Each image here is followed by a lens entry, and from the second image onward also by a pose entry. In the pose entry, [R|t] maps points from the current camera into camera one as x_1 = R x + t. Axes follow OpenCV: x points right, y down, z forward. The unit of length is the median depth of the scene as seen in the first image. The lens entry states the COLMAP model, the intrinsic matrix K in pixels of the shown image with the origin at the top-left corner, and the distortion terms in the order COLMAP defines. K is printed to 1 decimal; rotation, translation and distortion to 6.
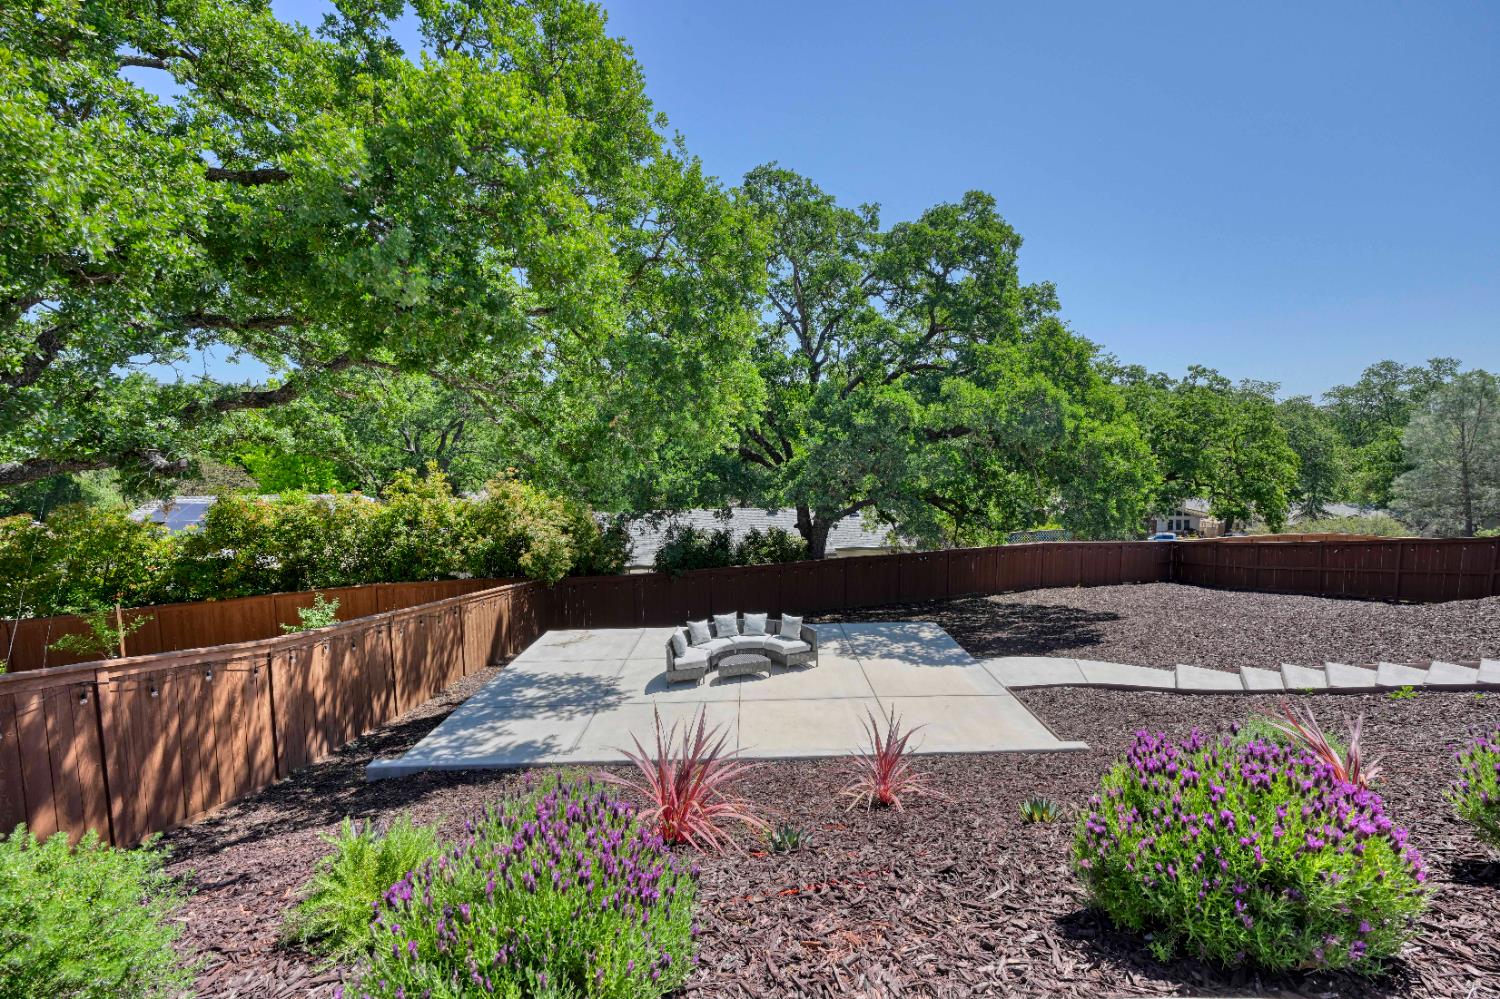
lens RADIAL K [[592.6, 0, 743.8], [0, 592.6, 490.7], [0, 0, 1]] dist [-0.001237, -0.000198]
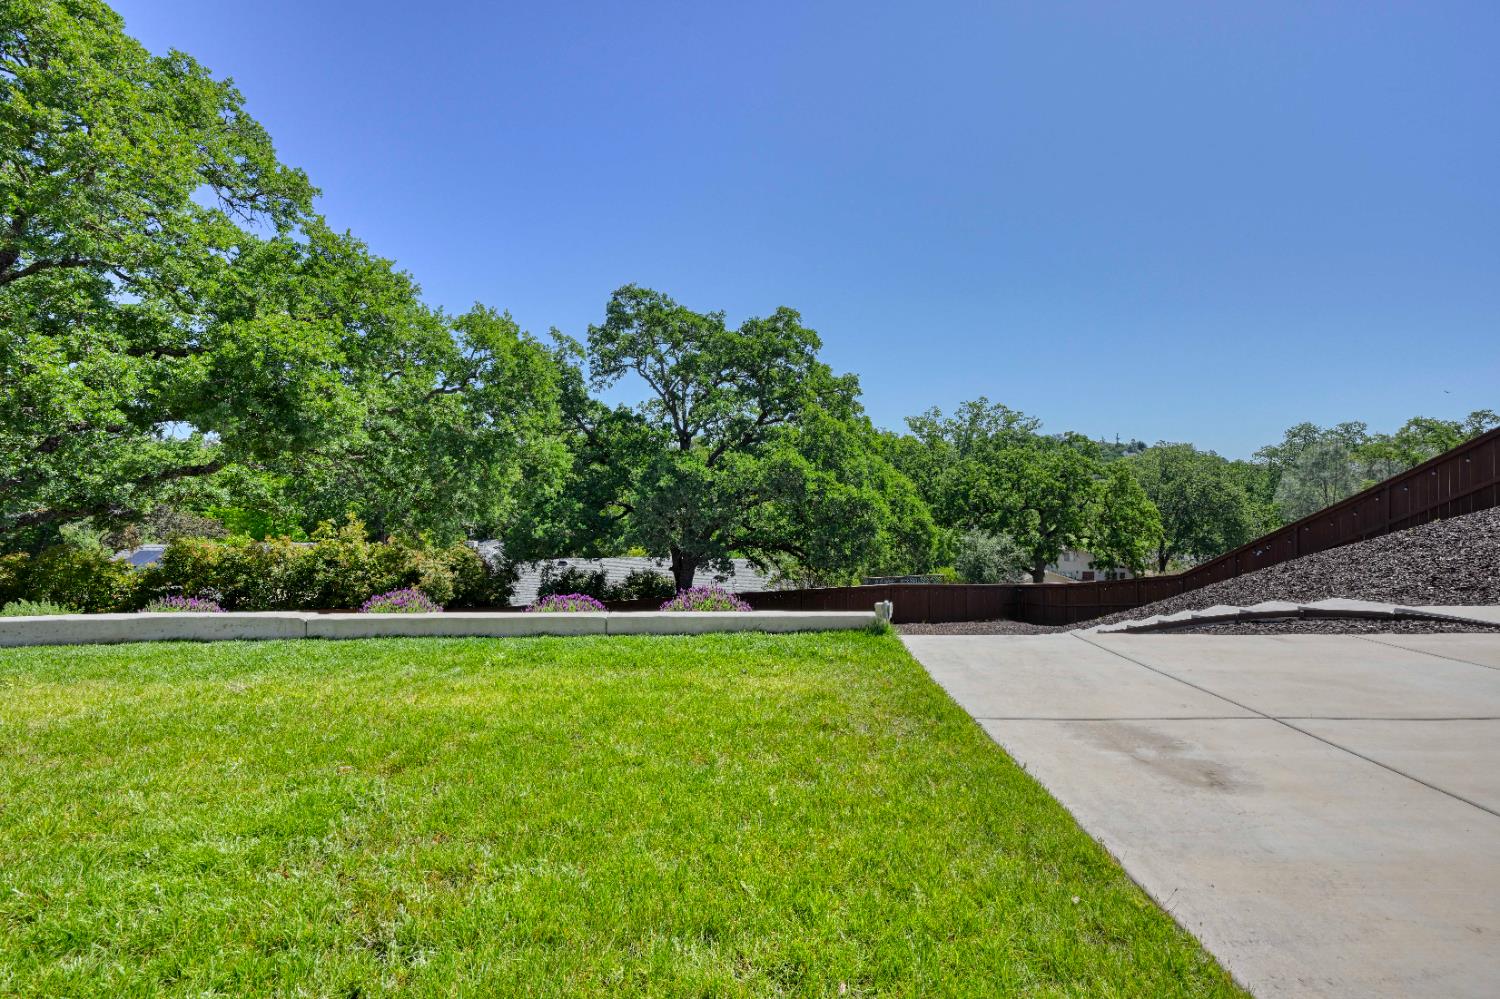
lens RADIAL K [[592.6, 0, 745.7], [0, 592.6, 494.7], [0, 0, 1]] dist [-0.001237, -0.000198]
pose [[0.999940, 0.002021, 0.010795, 0.334558], [-0.001080, 0.996256, -0.086443, 0.020708], [-0.010929, 0.086426, 0.996198, -0.298405]]
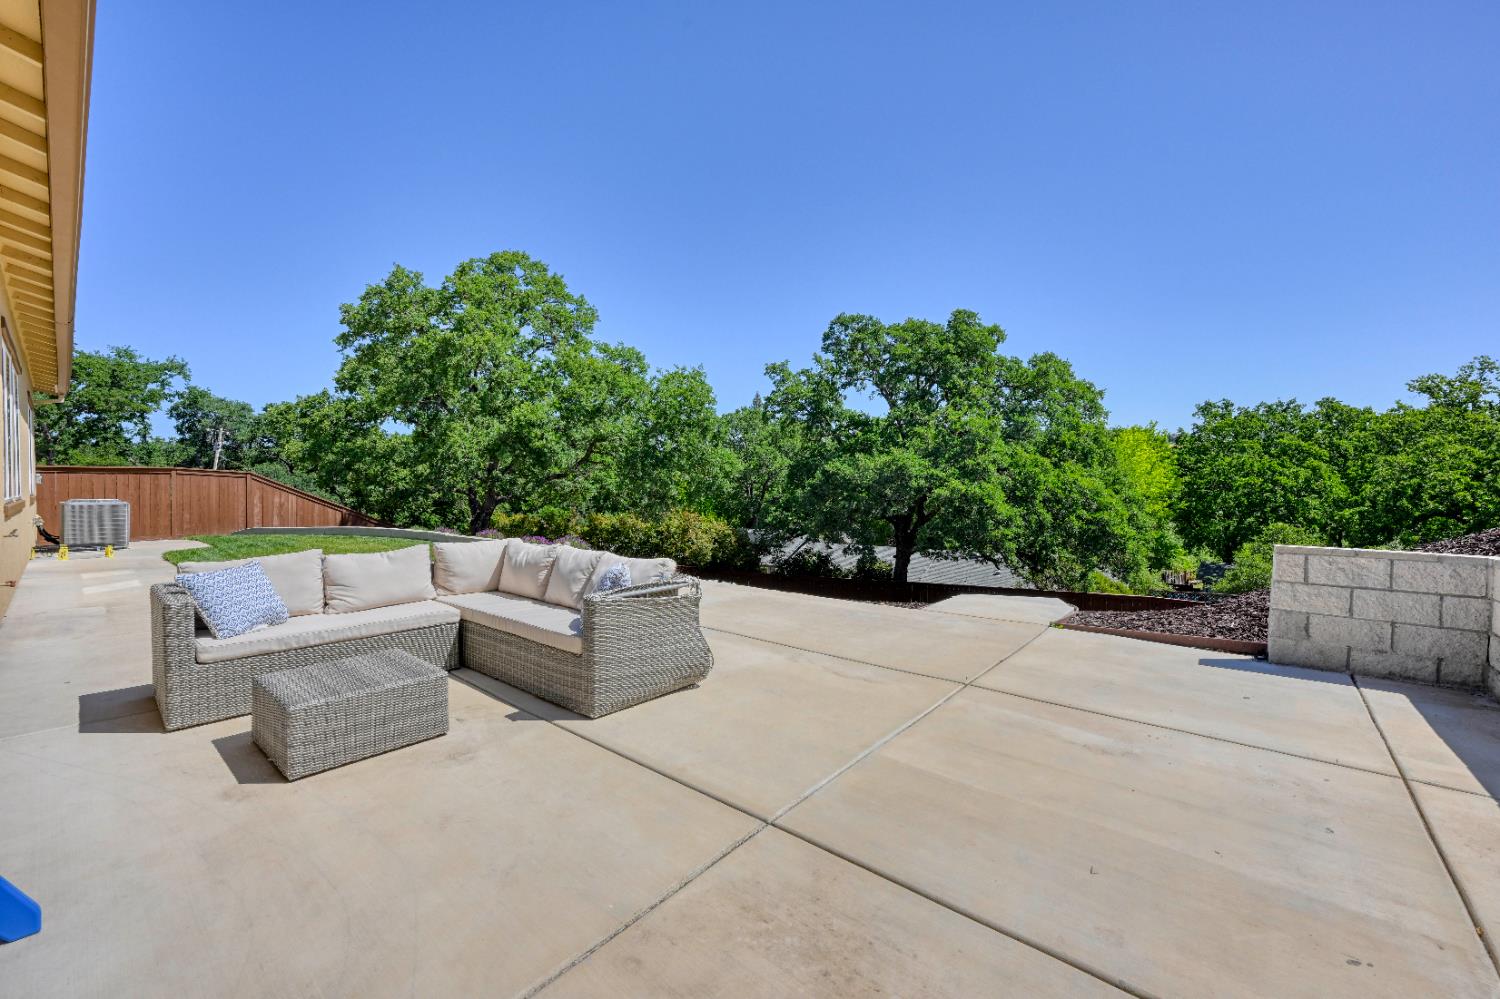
lens RADIAL K [[592.6, 0, 751.5], [0, 592.6, 498.3], [0, 0, 1]] dist [-0.001237, -0.000198]
pose [[0.765587, 0.016421, -0.643123, 1.027960], [-0.062658, 0.996825, -0.049138, 0.021024], [0.640274, 0.077916, 0.764185, -0.345233]]
